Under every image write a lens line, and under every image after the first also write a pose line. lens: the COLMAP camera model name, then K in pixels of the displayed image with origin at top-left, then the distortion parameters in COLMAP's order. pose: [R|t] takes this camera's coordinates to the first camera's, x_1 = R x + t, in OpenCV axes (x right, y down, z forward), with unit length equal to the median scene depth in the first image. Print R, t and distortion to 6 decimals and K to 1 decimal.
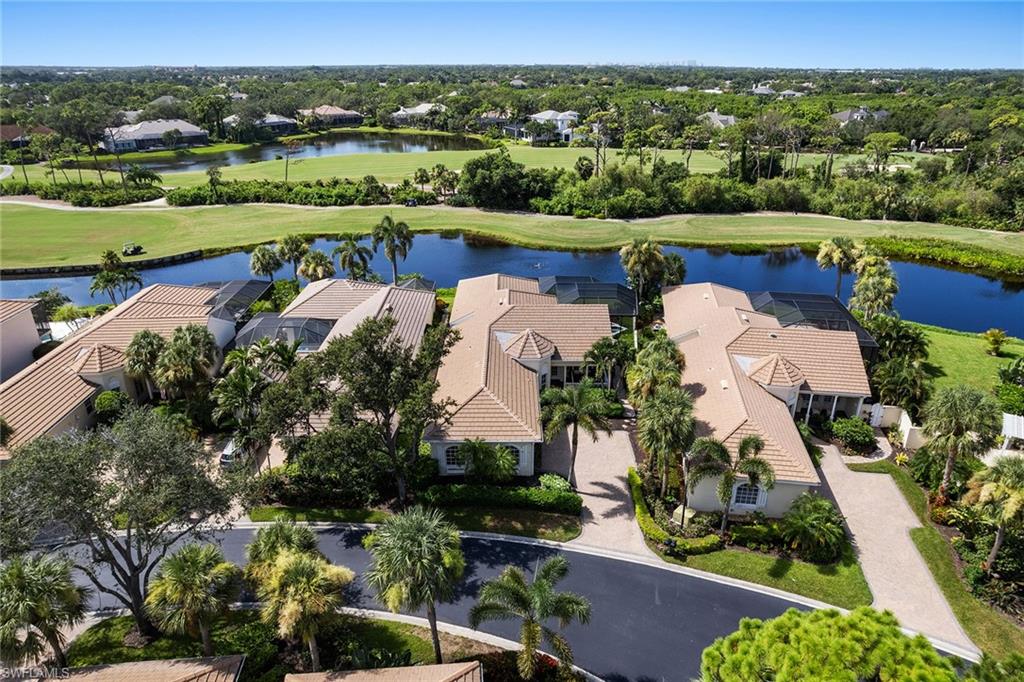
lens RADIAL K [[656.8, 0, 515.6], [0, 656.8, 340.5], [0, 0, 1]] dist [-0.030878, 0.010377]
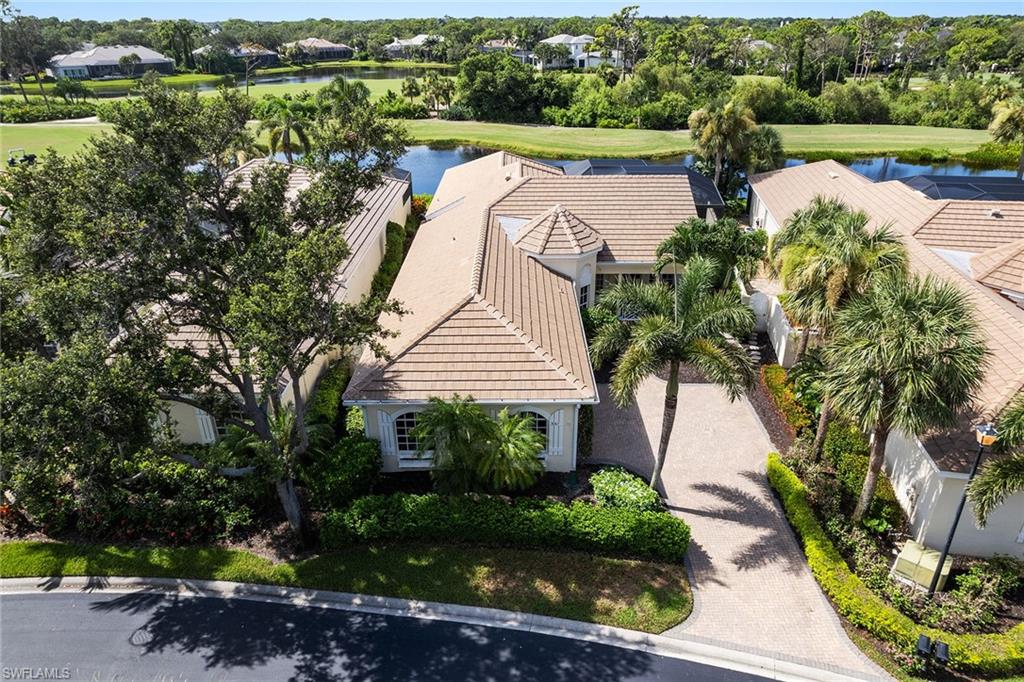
lens RADIAL K [[656.8, 0, 510.6], [0, 656.8, 344.2], [0, 0, 1]] dist [-0.030878, 0.010377]
pose [[0.999824, -0.004318, -0.018264, -0.010047], [0.005297, 0.998534, 0.053869, 0.068417], [0.018005, -0.053957, 0.998381, 0.419160]]
